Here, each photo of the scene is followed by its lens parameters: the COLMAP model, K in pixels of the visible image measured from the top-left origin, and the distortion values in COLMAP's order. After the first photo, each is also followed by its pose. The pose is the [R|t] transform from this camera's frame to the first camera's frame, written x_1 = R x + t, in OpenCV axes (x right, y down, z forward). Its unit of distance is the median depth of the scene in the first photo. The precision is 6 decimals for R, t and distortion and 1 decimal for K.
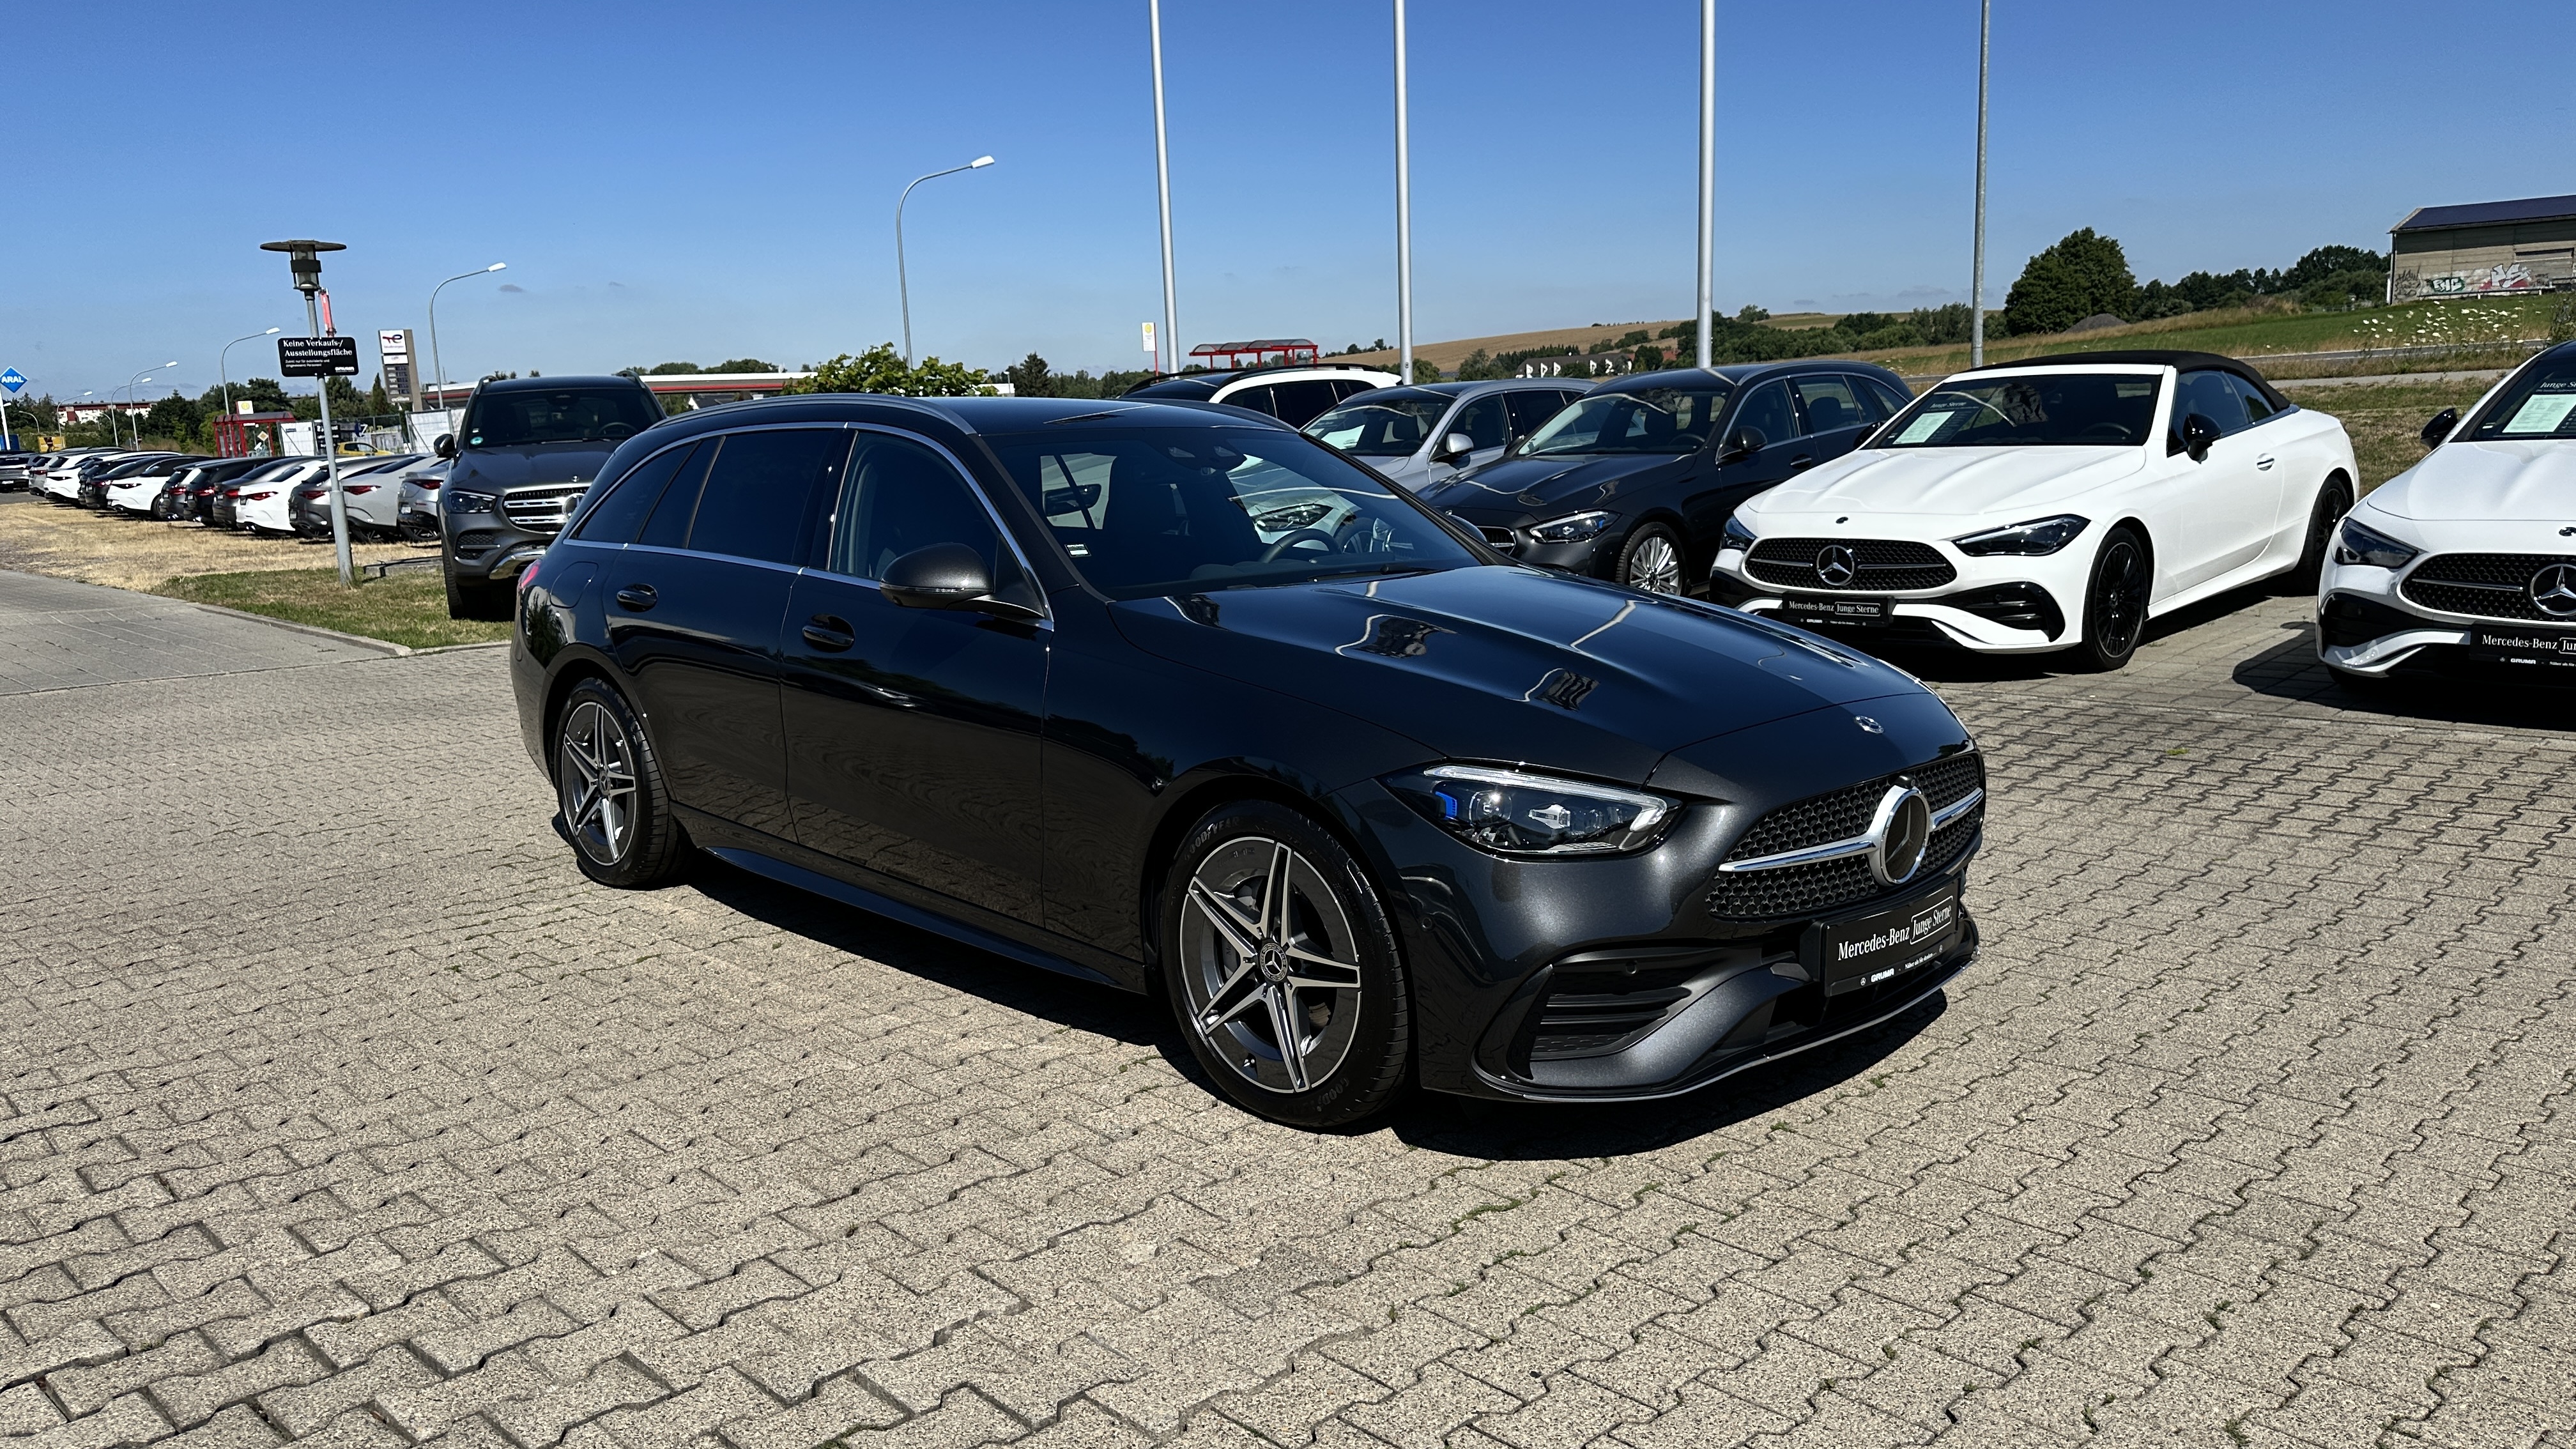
lens RADIAL K [[1775.6, 0, 1288.0], [0, 1775.6, 724.5], [0, 0, 1]] dist [0.062464, -0.119445]
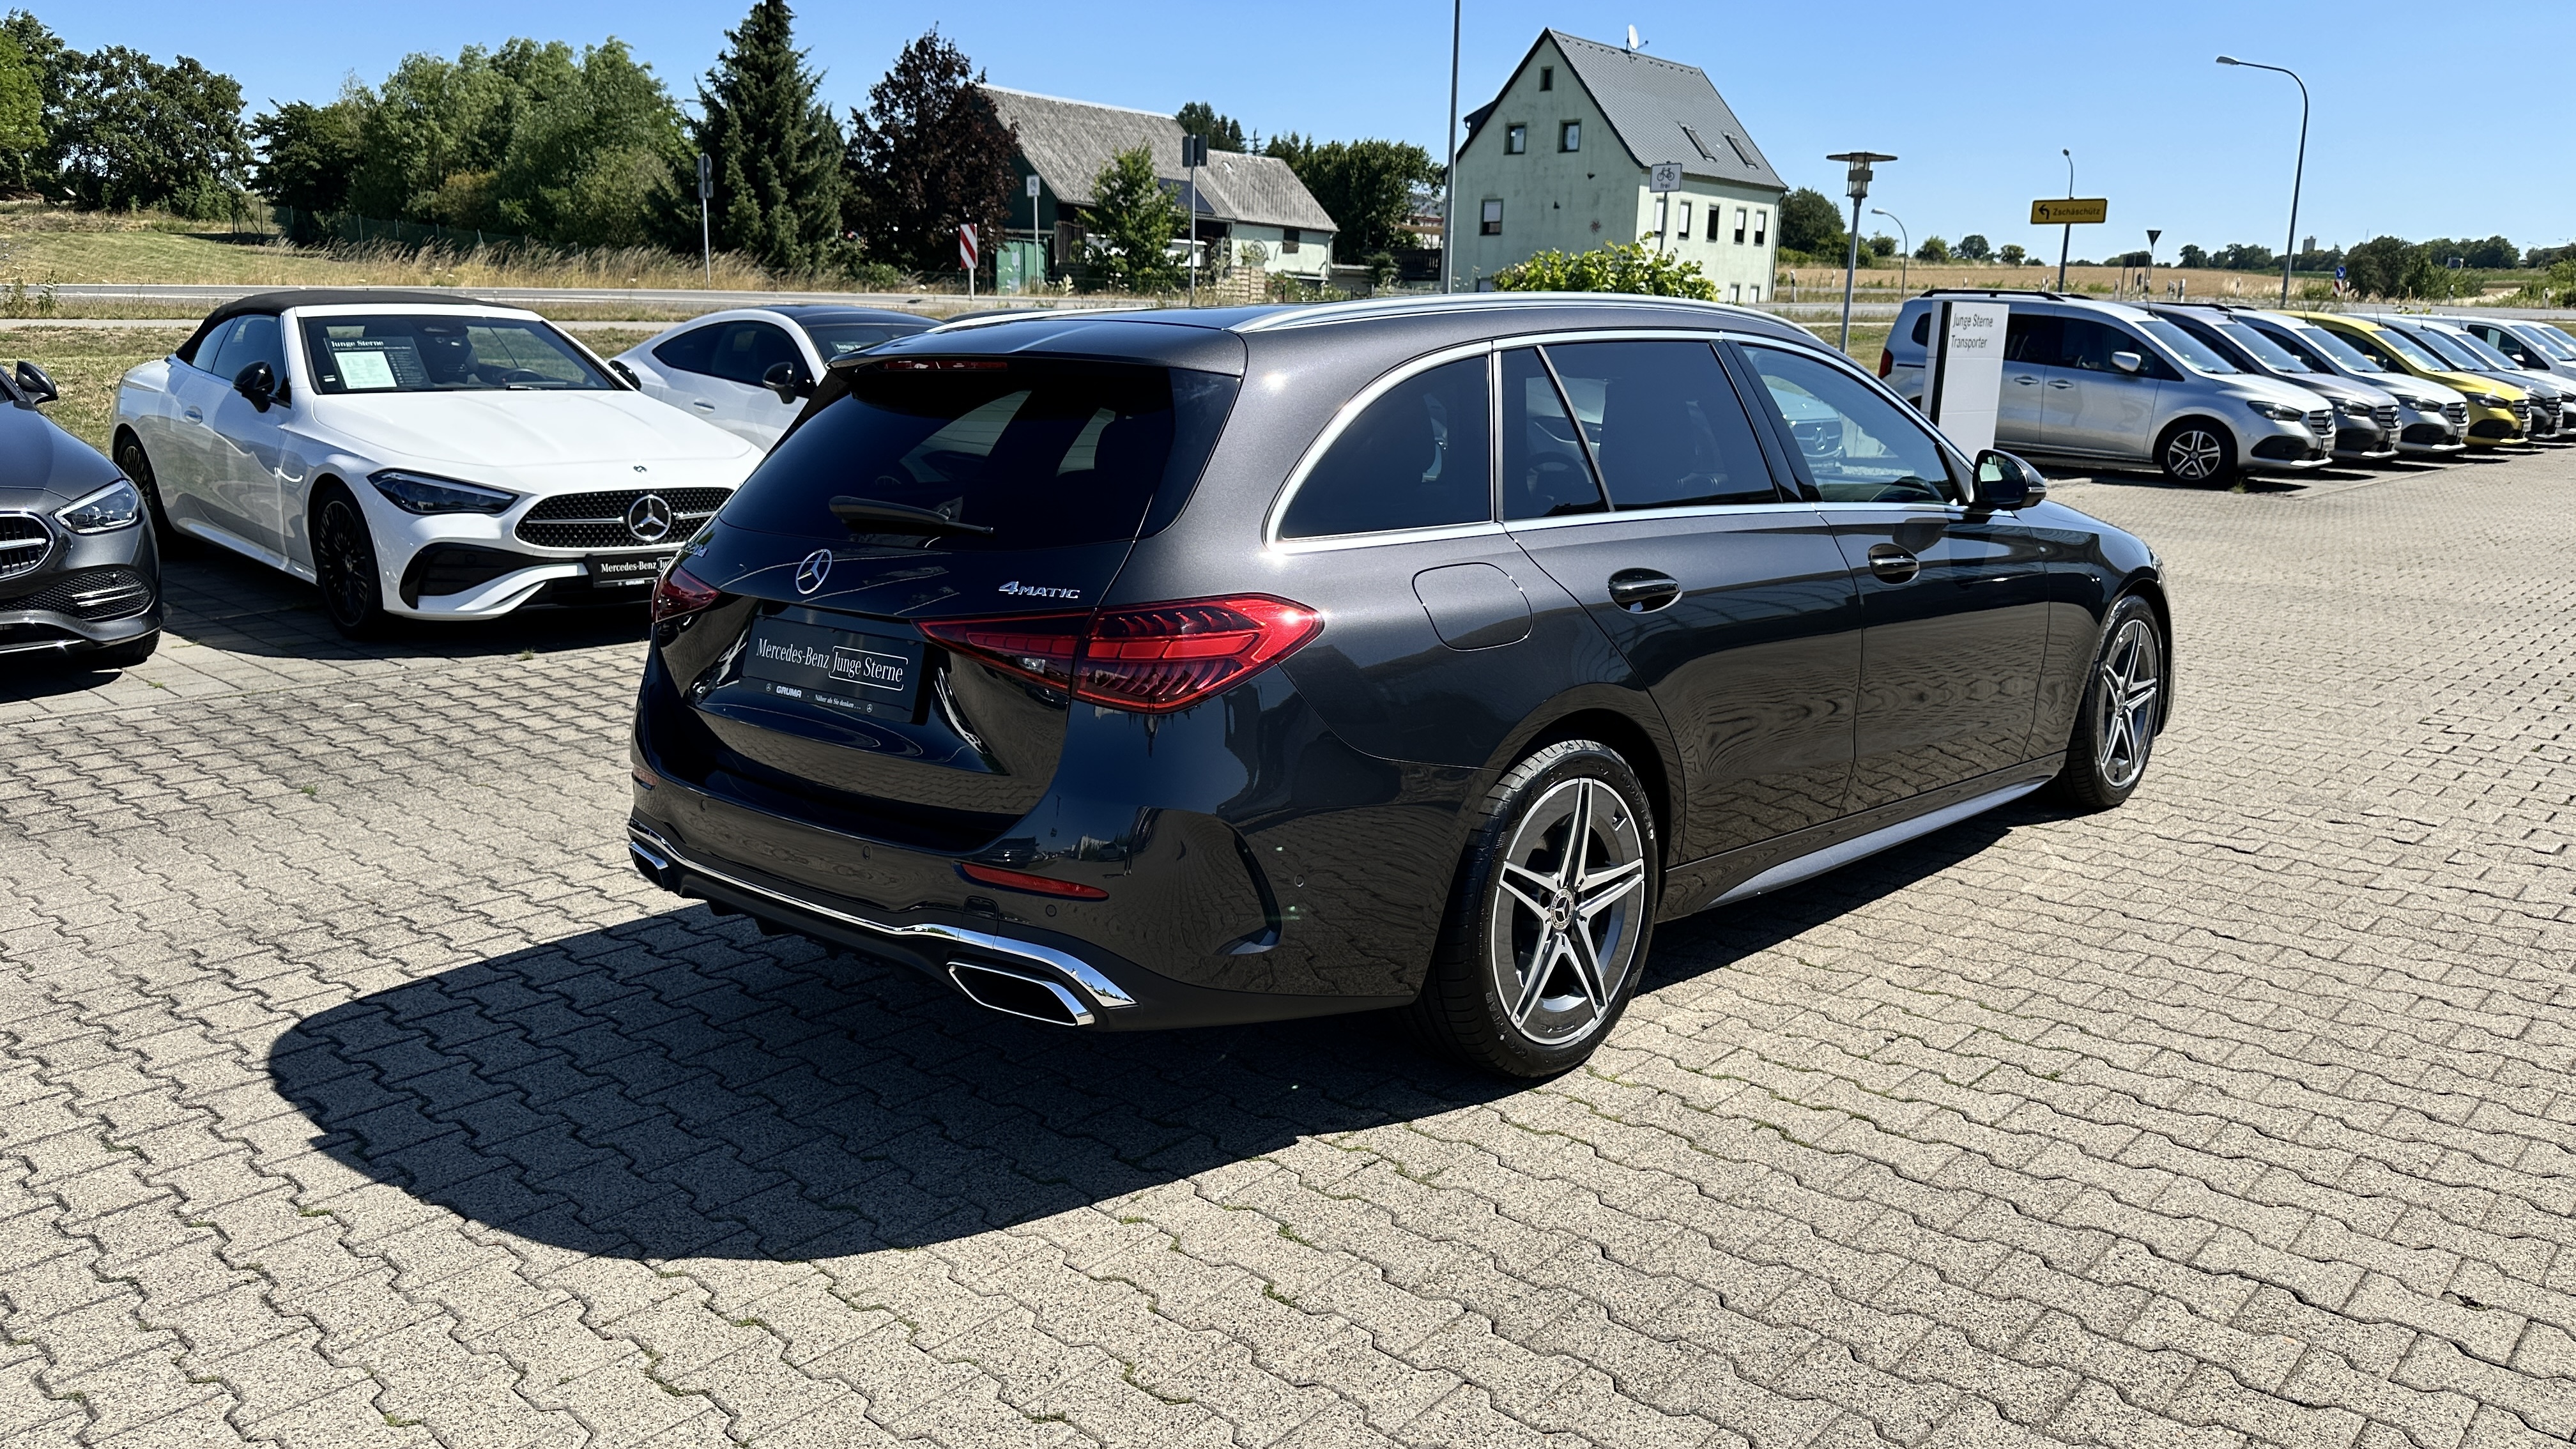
lens RADIAL K [[1798.8, 0, 1292.9], [0, 1798.8, 727.8], [0, 0, 1]] dist [0.043575, -0.052979]
pose [[-0.031417, -0.173372, 0.984355, -0.632968], [0.157133, 0.971738, 0.176165, -0.097436], [-0.987078, 0.160209, -0.003286, 0.704291]]
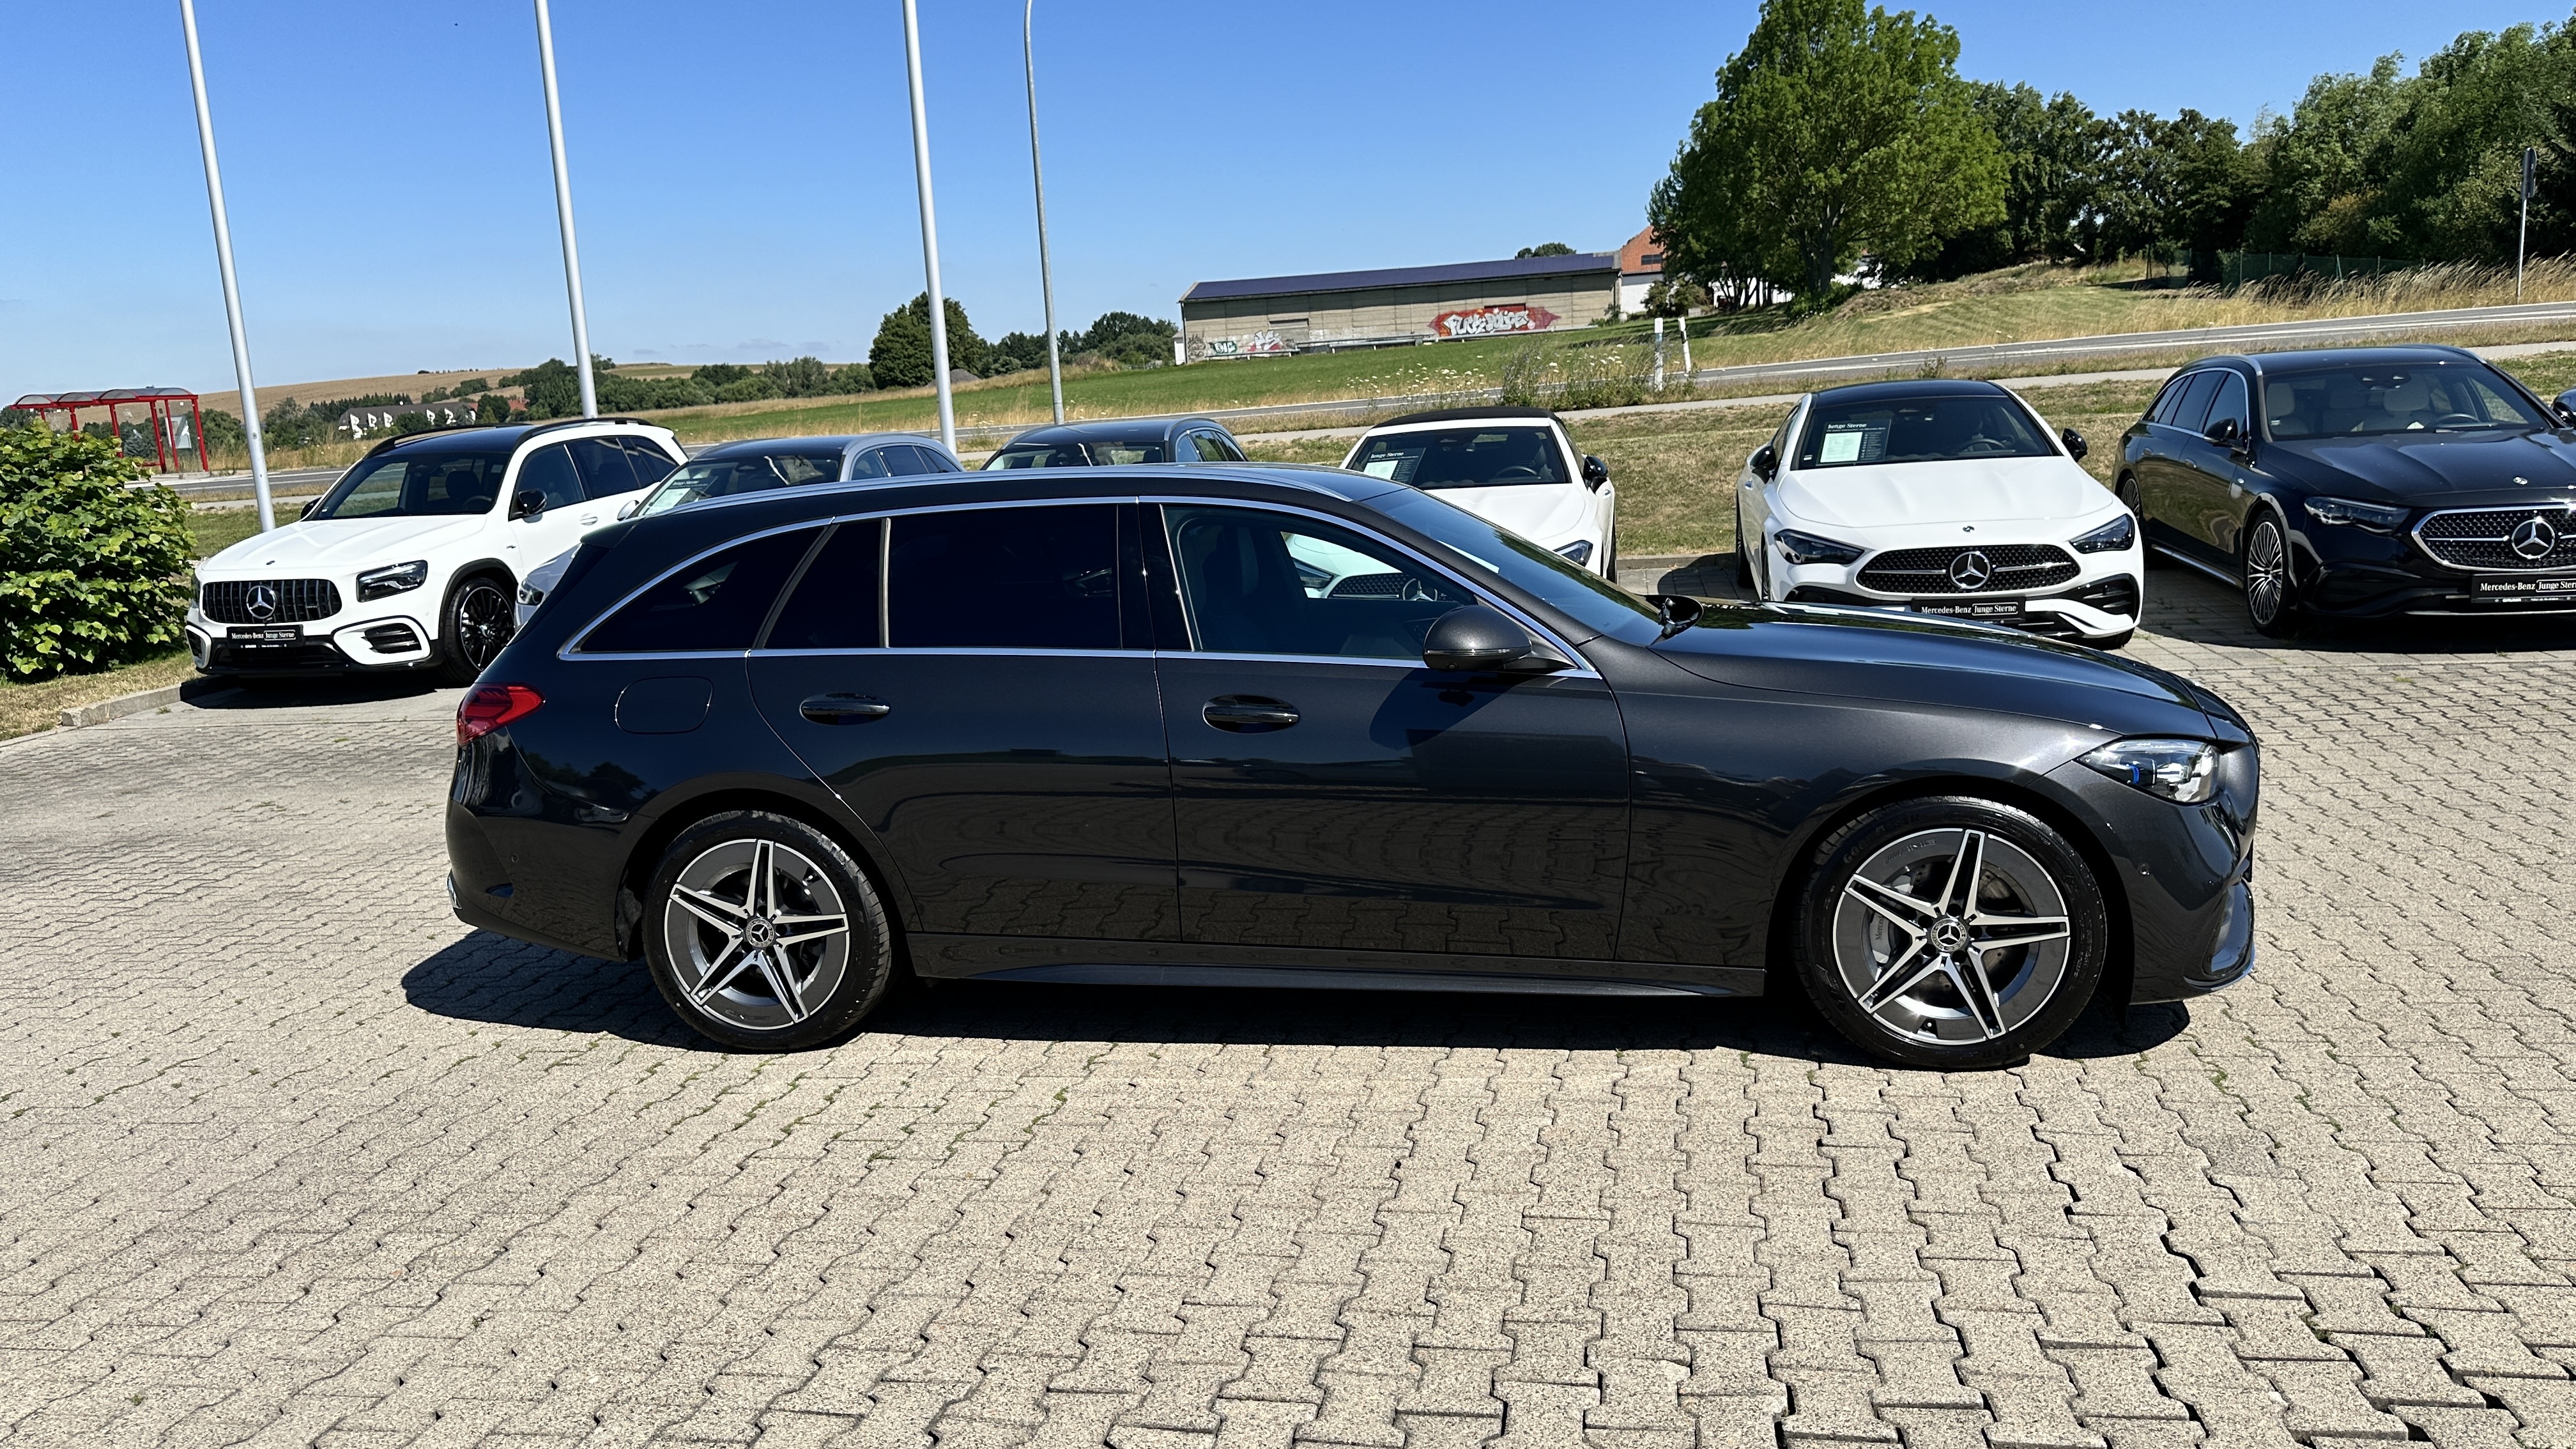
lens RADIAL K [[1798.8, 0, 1292.9], [0, 1798.8, 727.8], [0, 0, 1]] dist [0.043575, -0.052979]
pose [[0.827717, -0.107051, 0.550840, -0.411826], [0.120832, 0.992608, 0.011338, -0.027479], [-0.547982, 0.057175, 0.834534, 0.095235]]
